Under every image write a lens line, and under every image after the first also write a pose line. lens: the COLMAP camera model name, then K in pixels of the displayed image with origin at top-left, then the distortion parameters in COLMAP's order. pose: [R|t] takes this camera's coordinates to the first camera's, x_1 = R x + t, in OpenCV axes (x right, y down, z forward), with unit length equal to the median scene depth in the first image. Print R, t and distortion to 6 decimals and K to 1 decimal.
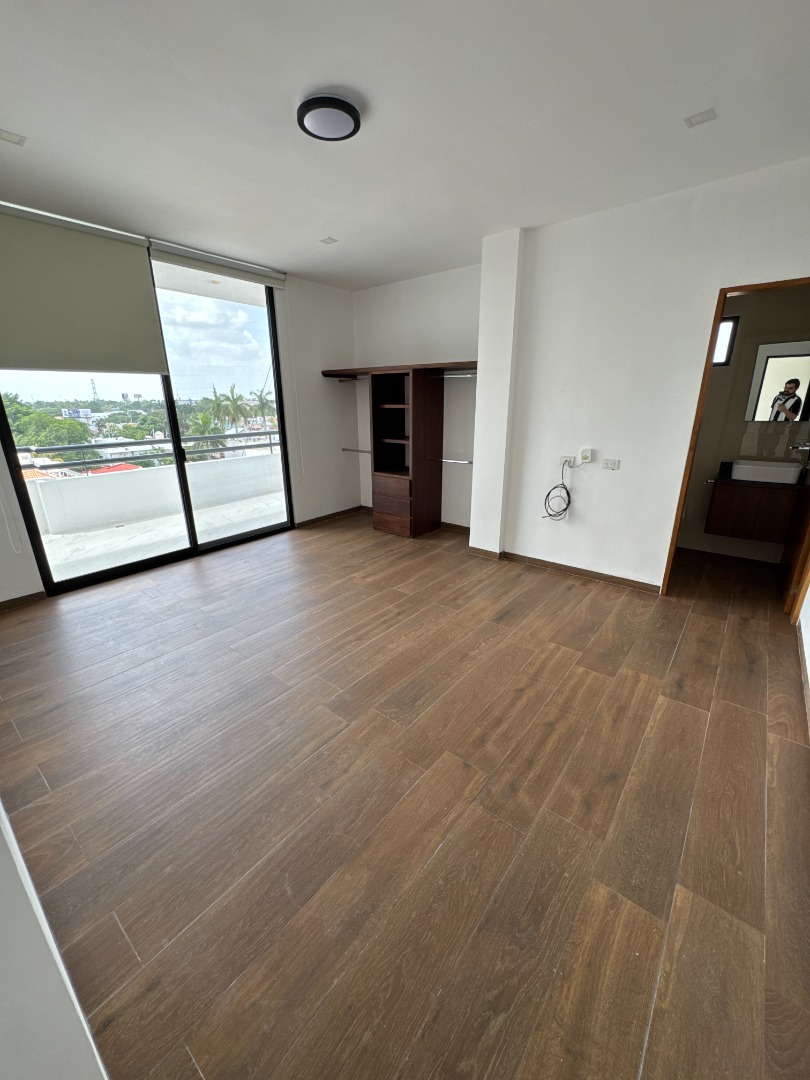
lens RADIAL K [[433.4, 0, 406.3], [0, 433.4, 543.8], [0, 0, 1]] dist [-0.000401, 0.000418]
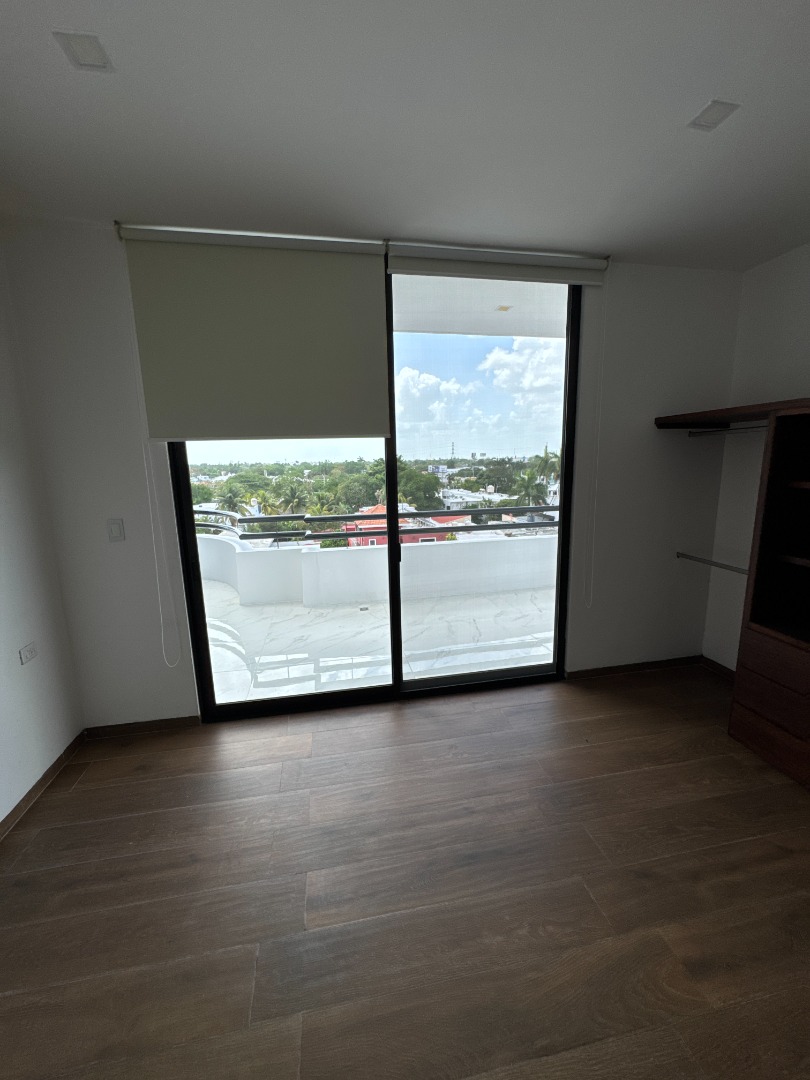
lens RADIAL K [[433.4, 0, 406.9], [0, 433.4, 539.0], [0, 0, 1]] dist [-0.000401, 0.000418]
pose [[0.763427, 0.106199, -0.637104, -0.064669], [-0.189644, 0.979770, -0.063928, -0.144289], [0.617426, 0.169627, 0.768122, 0.384443]]
